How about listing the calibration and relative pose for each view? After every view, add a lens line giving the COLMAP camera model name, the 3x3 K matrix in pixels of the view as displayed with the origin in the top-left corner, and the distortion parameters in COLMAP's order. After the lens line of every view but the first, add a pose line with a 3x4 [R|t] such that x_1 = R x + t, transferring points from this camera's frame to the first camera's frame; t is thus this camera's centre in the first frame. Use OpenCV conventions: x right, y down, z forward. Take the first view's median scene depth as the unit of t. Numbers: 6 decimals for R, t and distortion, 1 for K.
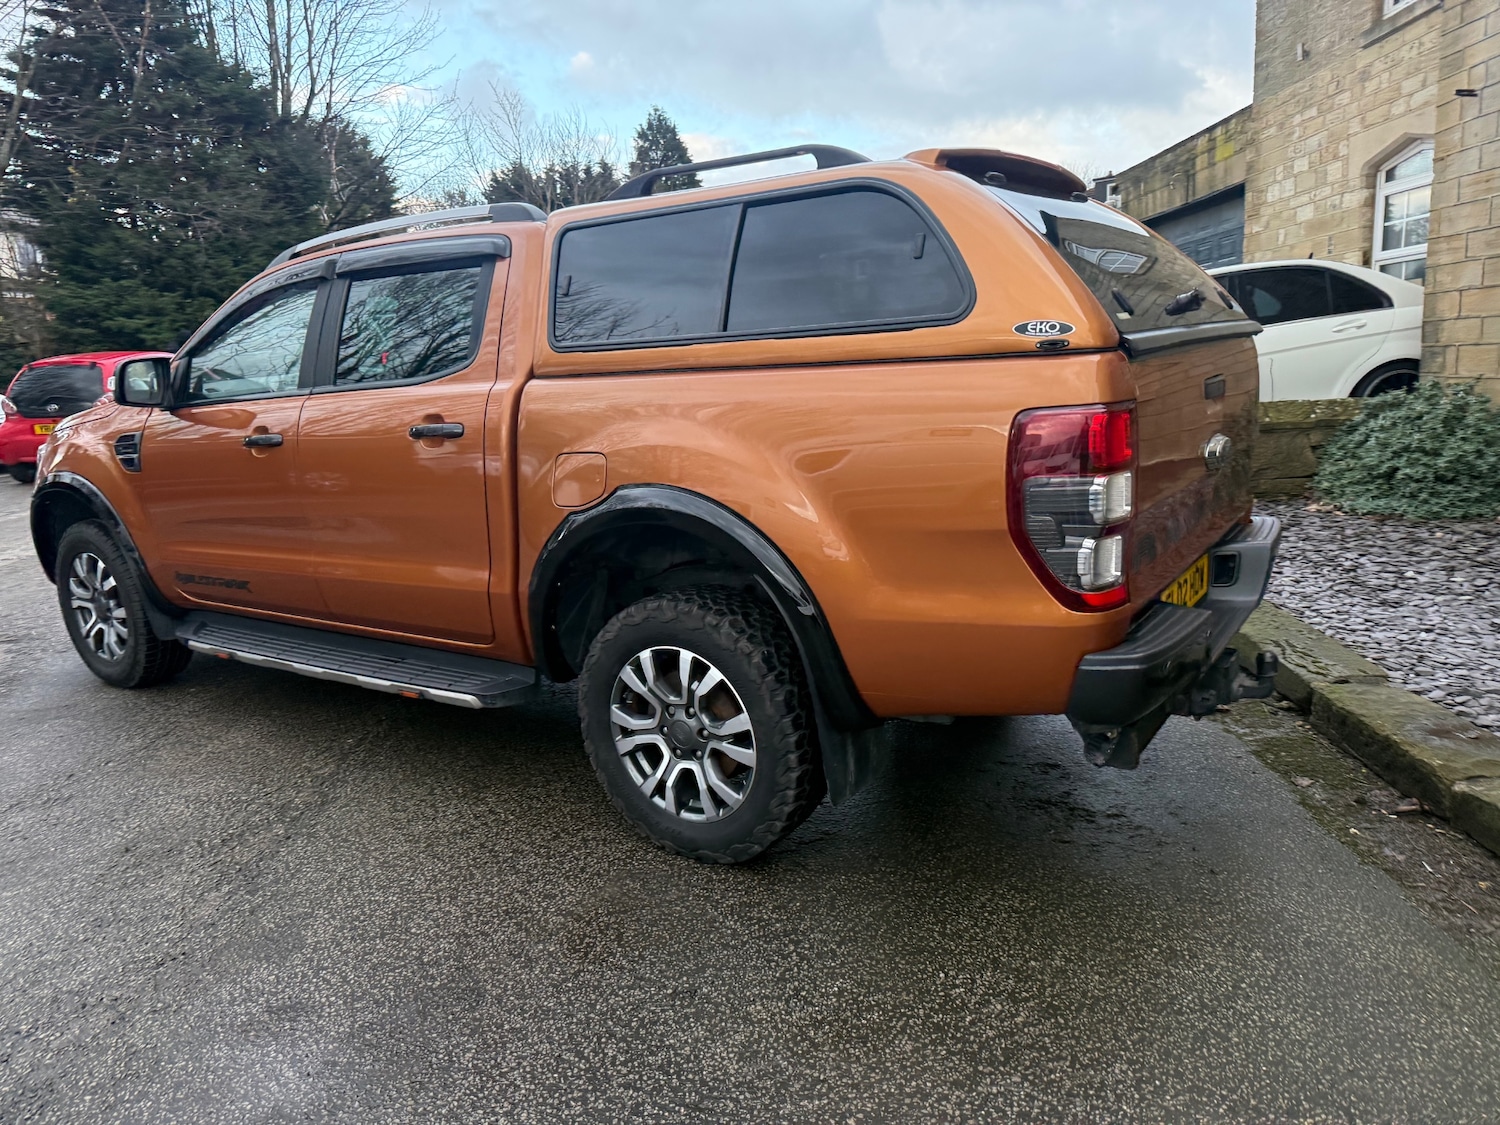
lens RADIAL K [[1067.0, 0, 746.5], [0, 1067.0, 558.0], [0, 0, 1]] dist [0.003844, -0.008956]
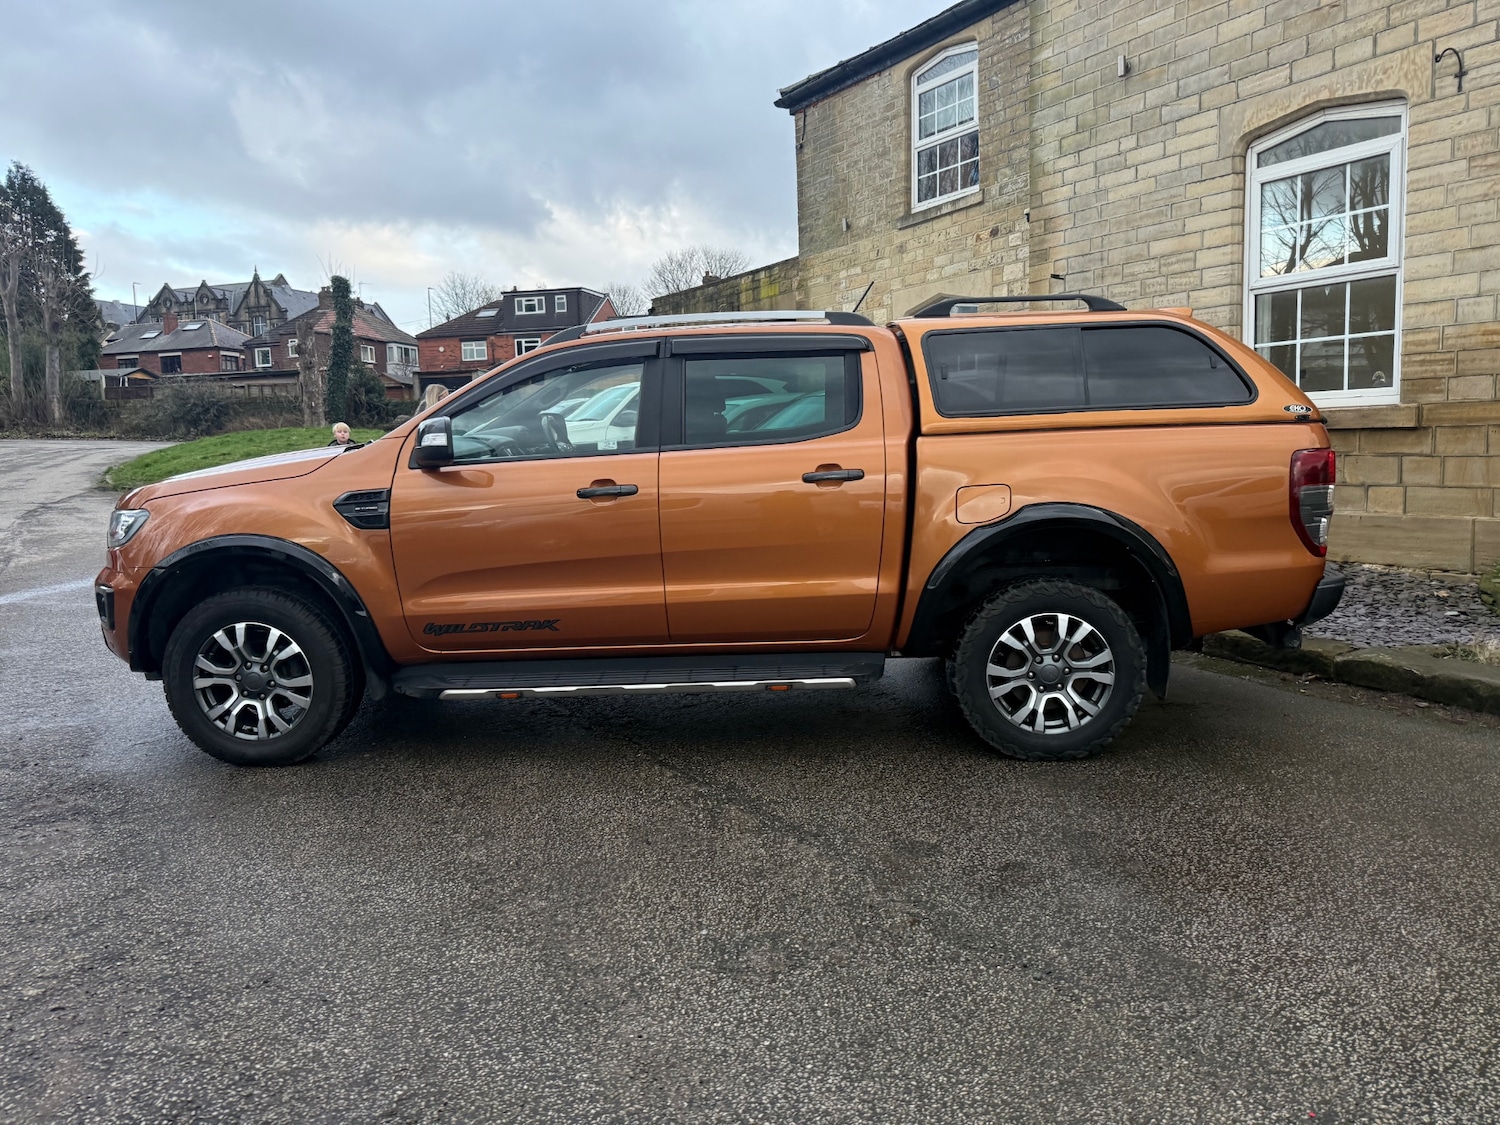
lens RADIAL K [[1057.0, 0, 745.2], [0, 1057.0, 560.1], [0, 0, 1]] dist [0.013894, -0.022490]
pose [[0.840766, -0.043738, 0.539630, -0.548272], [0.091235, 0.993923, -0.061588, 0.027603], [-0.533656, 0.101014, 0.839647, -0.011369]]
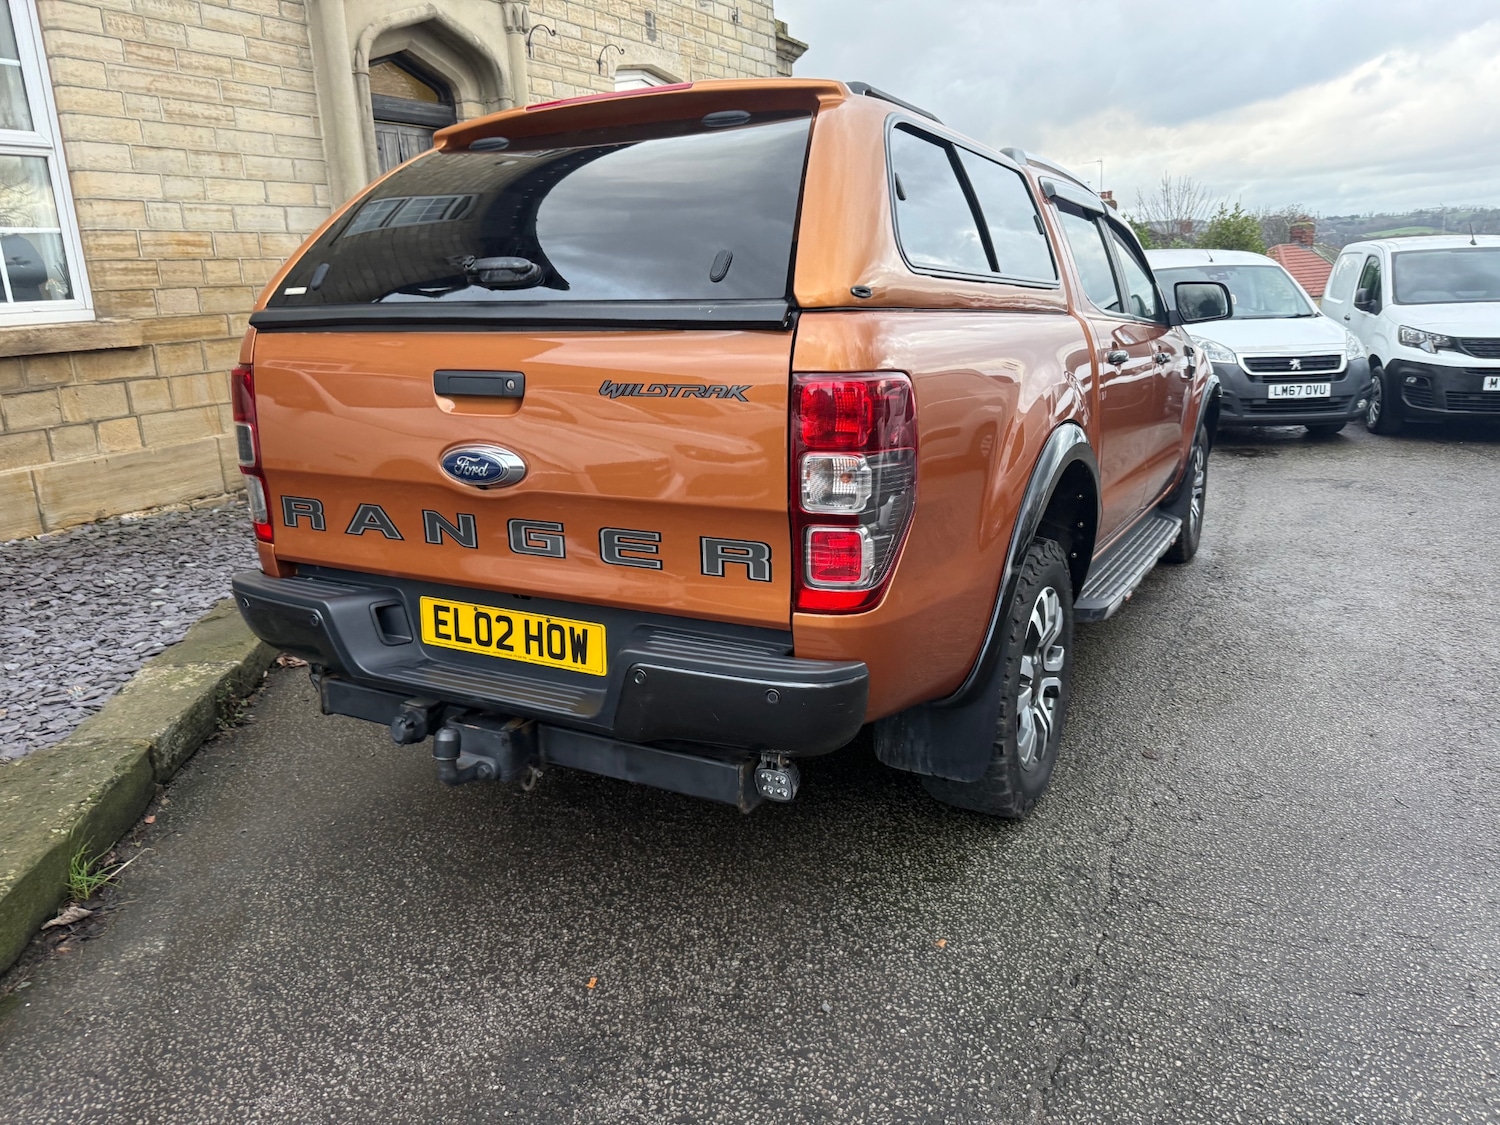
lens RADIAL K [[1066.0, 0, 739.4], [0, 1066.0, 544.4], [0, 0, 1]] dist [-0.002911, -0.005975]
pose [[-0.879570, -0.032887, 0.474632, -0.294710], [0.165534, 0.914124, 0.370102, -0.223373], [-0.446044, 0.404098, -0.798592, 1.159134]]
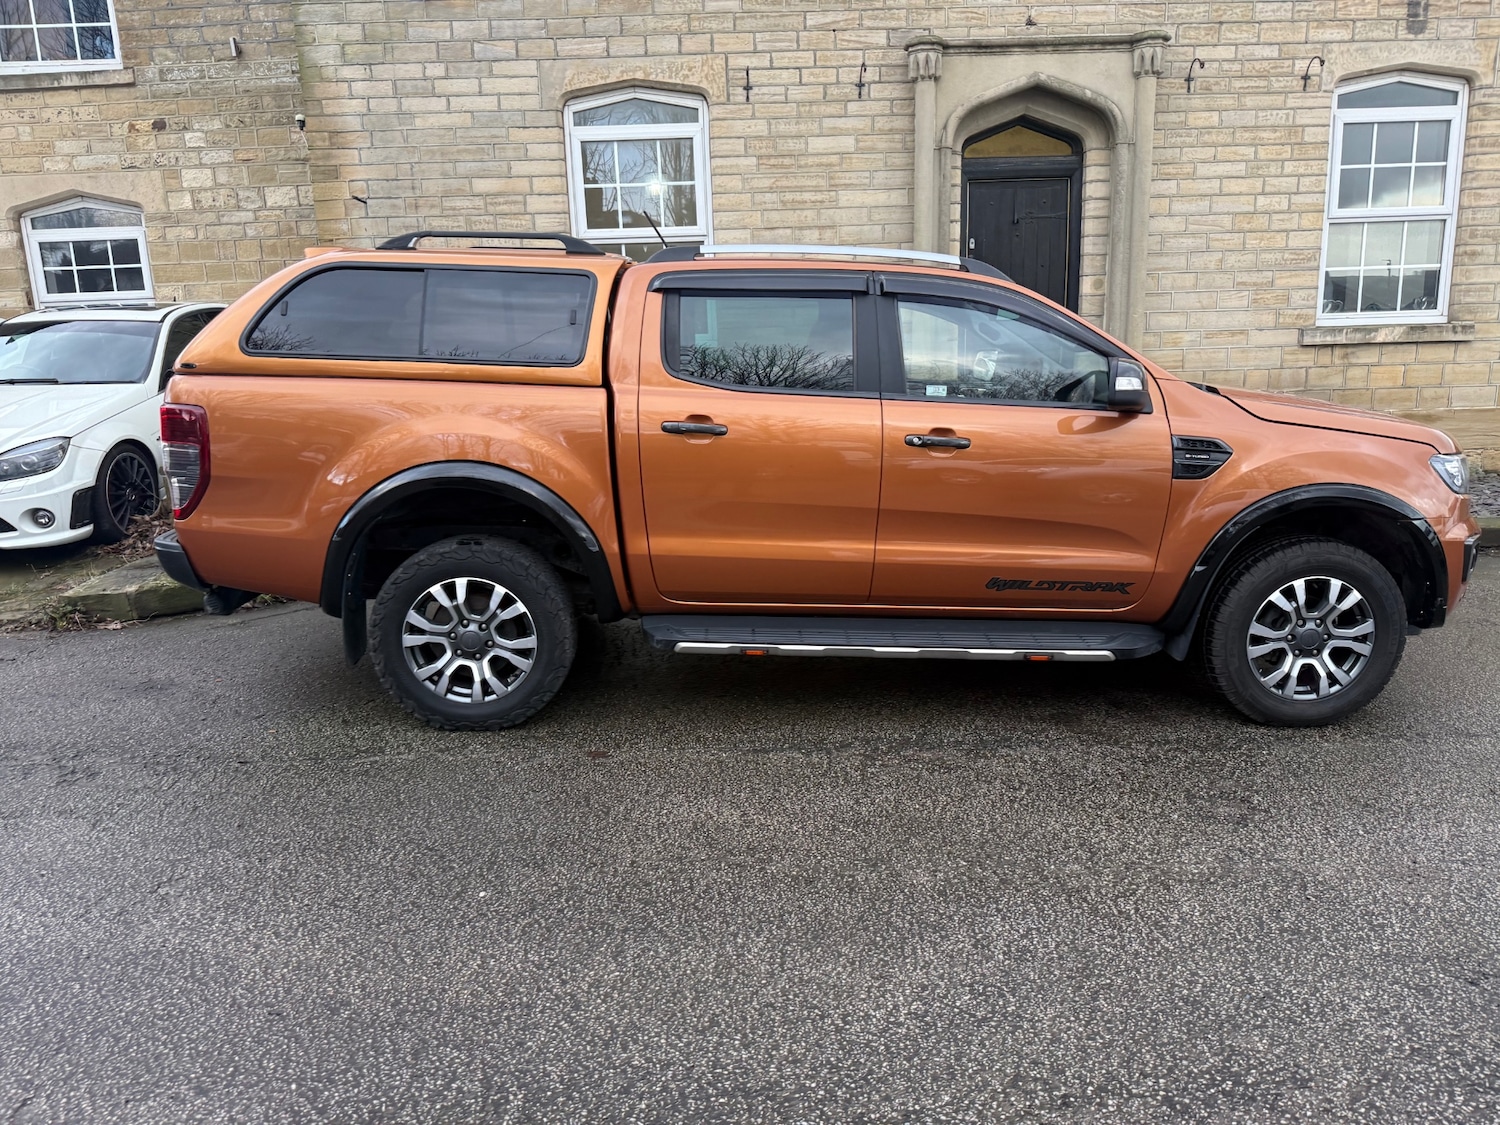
lens RADIAL K [[1061.6, 0, 756.2], [0, 1061.6, 563.2], [0, 0, 1]] dist [-0.001706, -0.006245]
pose [[-0.052217, -0.168269, 0.984357, -0.819065], [0.209919, 0.961829, 0.175554, -0.103204], [-0.976323, 0.215802, -0.014901, 0.596867]]
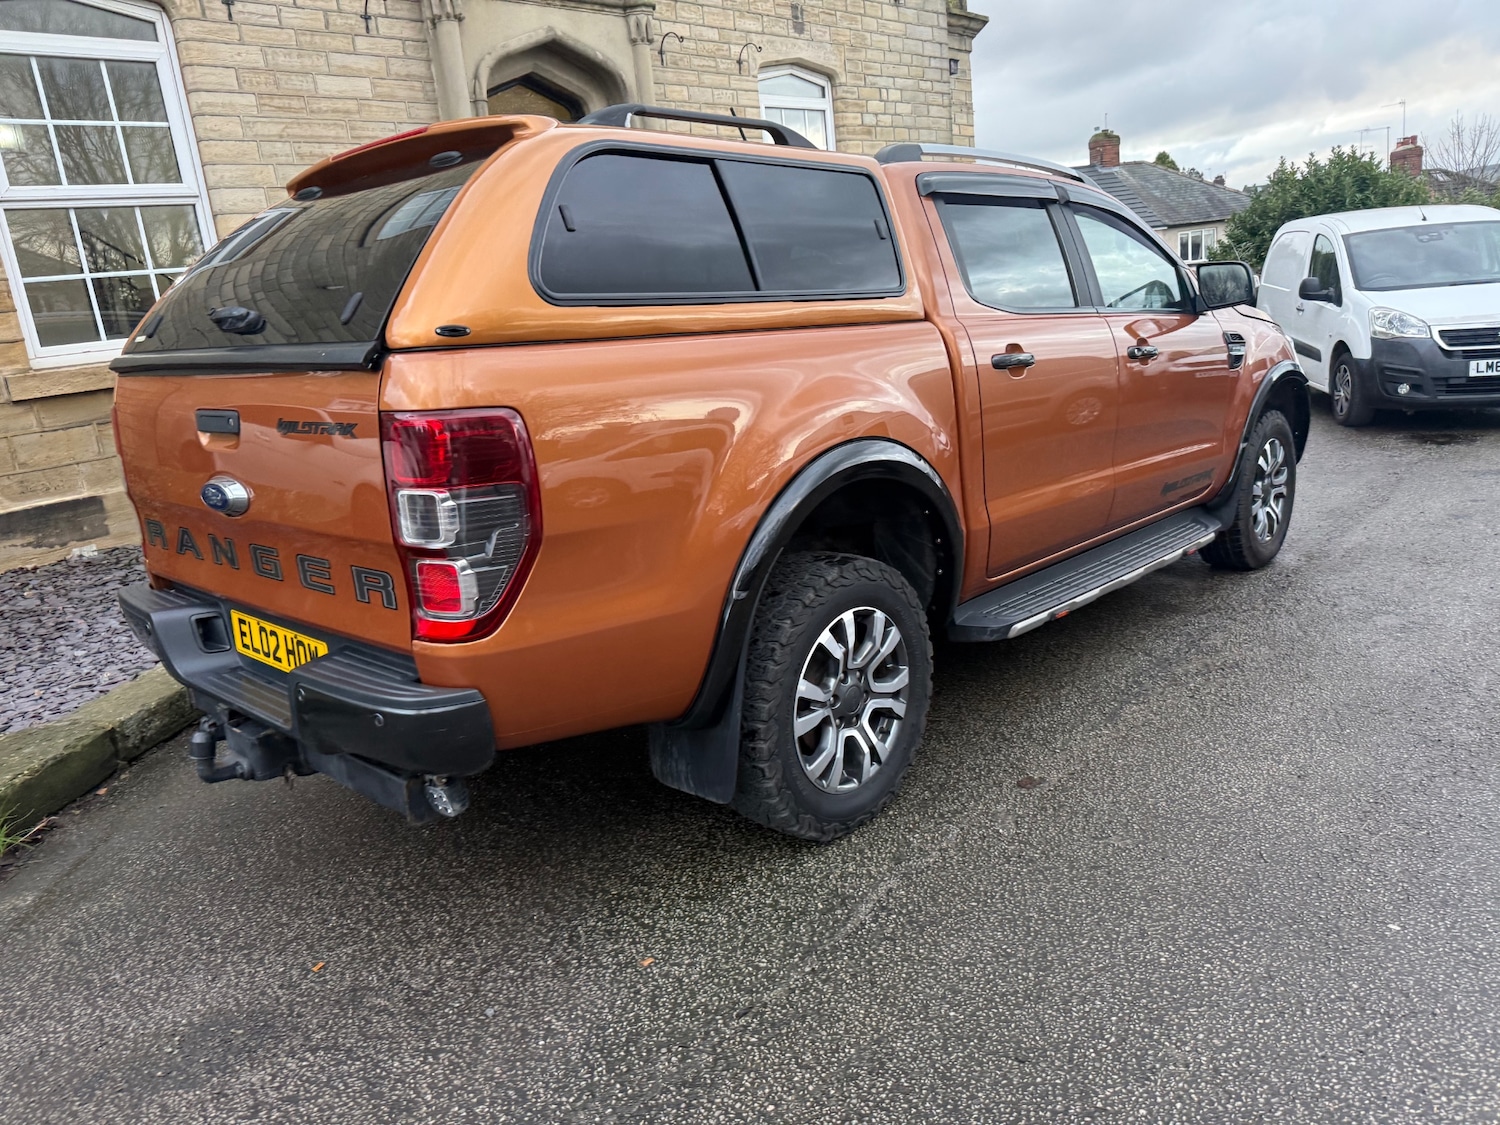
lens RADIAL K [[1063.0, 0, 754.7], [0, 1063.0, 559.6], [0, 0, 1]] dist [0.005728, -0.017200]
pose [[-0.744422, -0.052579, 0.665636, -0.453555], [0.245530, 0.905493, 0.346117, -0.198029], [-0.620927, 0.421091, -0.661160, 1.055050]]
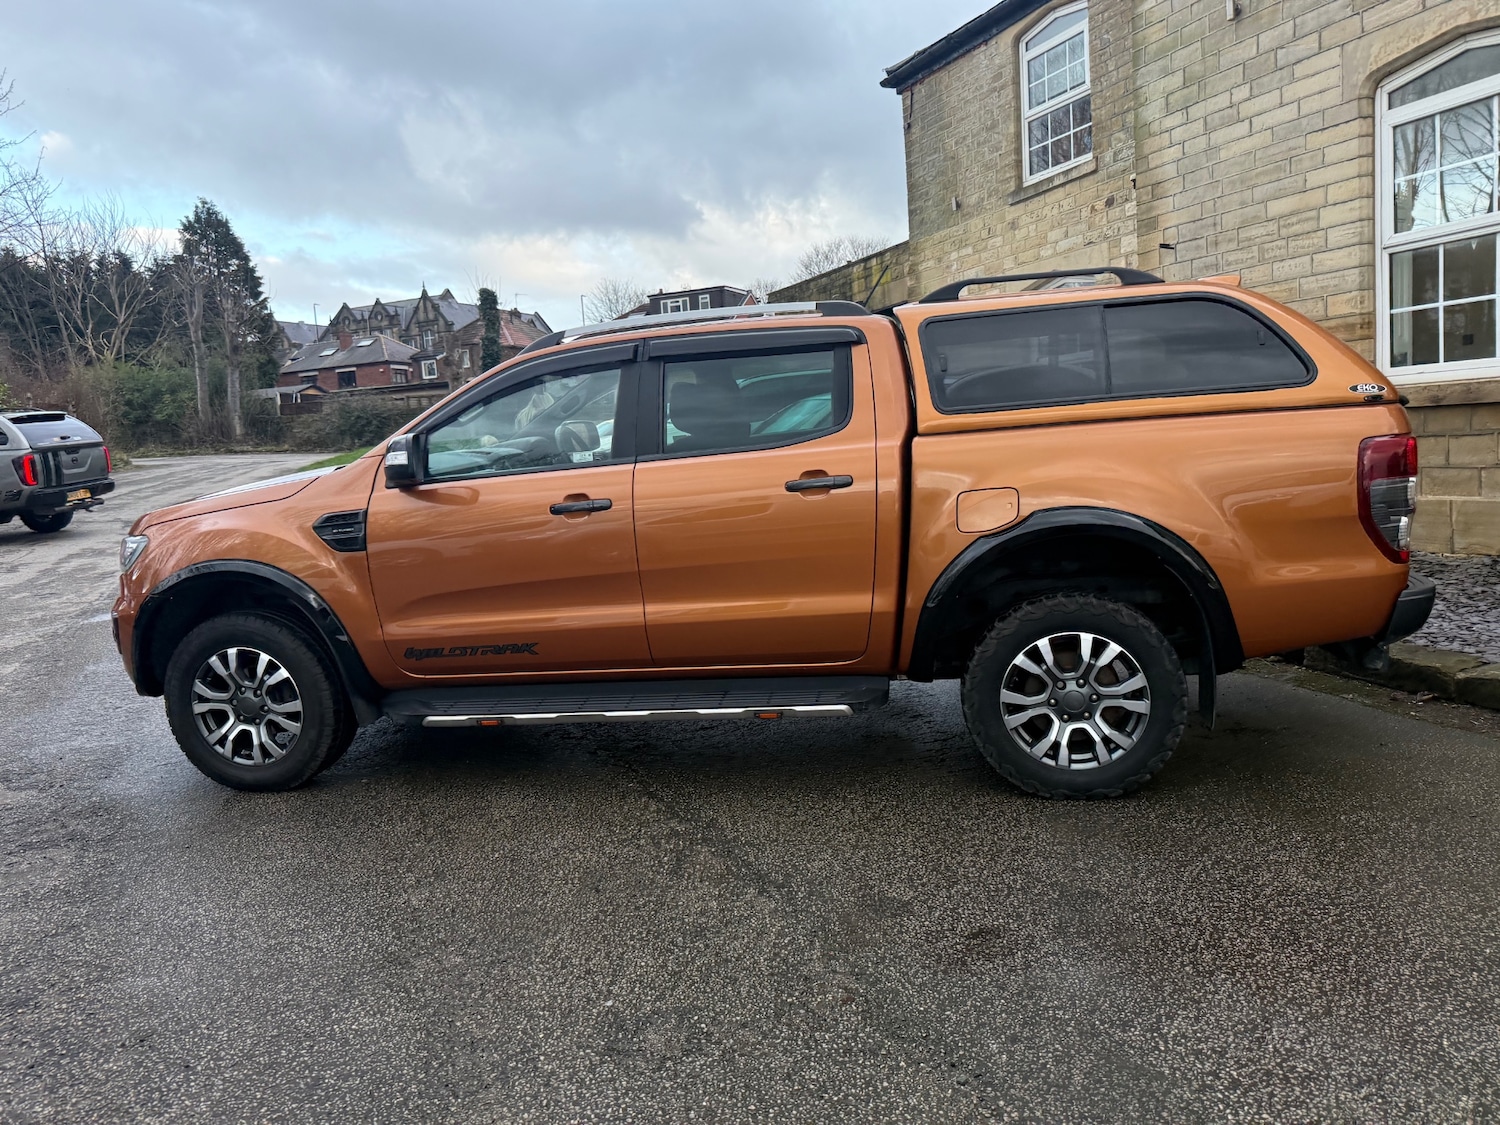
lens RADIAL K [[1061.2, 0, 746.1], [0, 1061.2, 558.4], [0, 0, 1]] dist [0.003143, -0.009826]
pose [[0.910521, -0.062526, 0.408708, -0.430513], [0.100009, 0.992452, -0.070970, 0.020423], [-0.401186, 0.105494, 0.909902, -0.017434]]
